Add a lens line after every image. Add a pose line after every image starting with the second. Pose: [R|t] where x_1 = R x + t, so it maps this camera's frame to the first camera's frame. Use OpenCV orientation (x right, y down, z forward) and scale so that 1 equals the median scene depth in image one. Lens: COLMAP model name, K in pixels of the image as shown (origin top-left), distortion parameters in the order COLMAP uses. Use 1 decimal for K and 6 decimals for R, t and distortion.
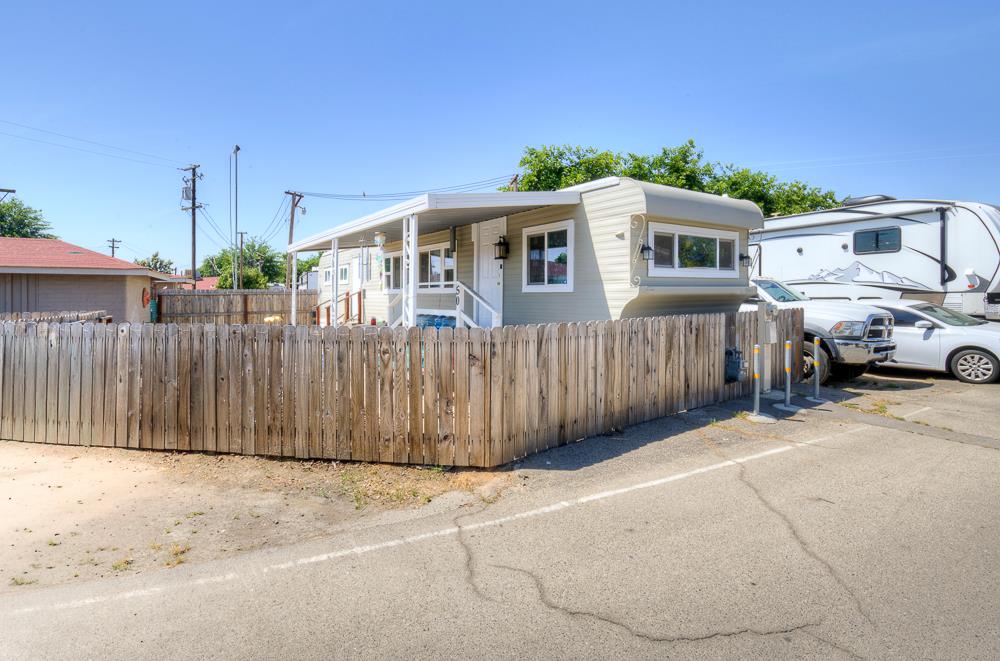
lens RADIAL K [[488.5, 0, 553.3], [0, 488.5, 301.8], [0, 0, 1]] dist [-0.000007, 0.001472]
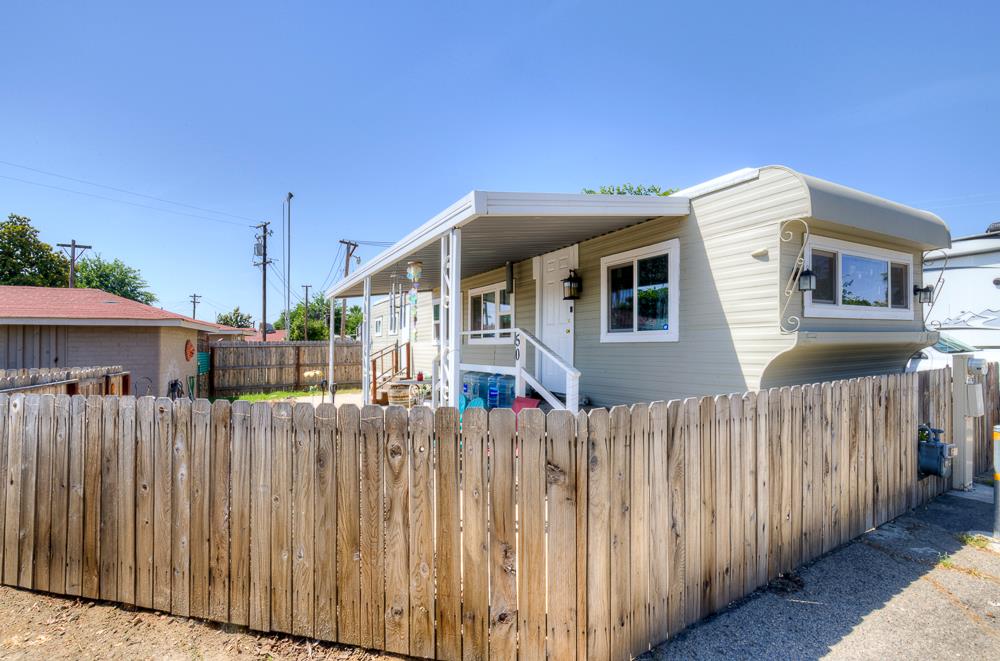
lens RADIAL K [[470.6, 0, 541.5], [0, 470.6, 340.0], [0, 0, 1]] dist [0.004723, -0.001203]
pose [[0.991473, -0.006612, -0.130143, -0.079231], [0.003460, 0.999696, -0.024429, -0.007270], [0.130265, 0.023771, 0.991194, 0.354550]]
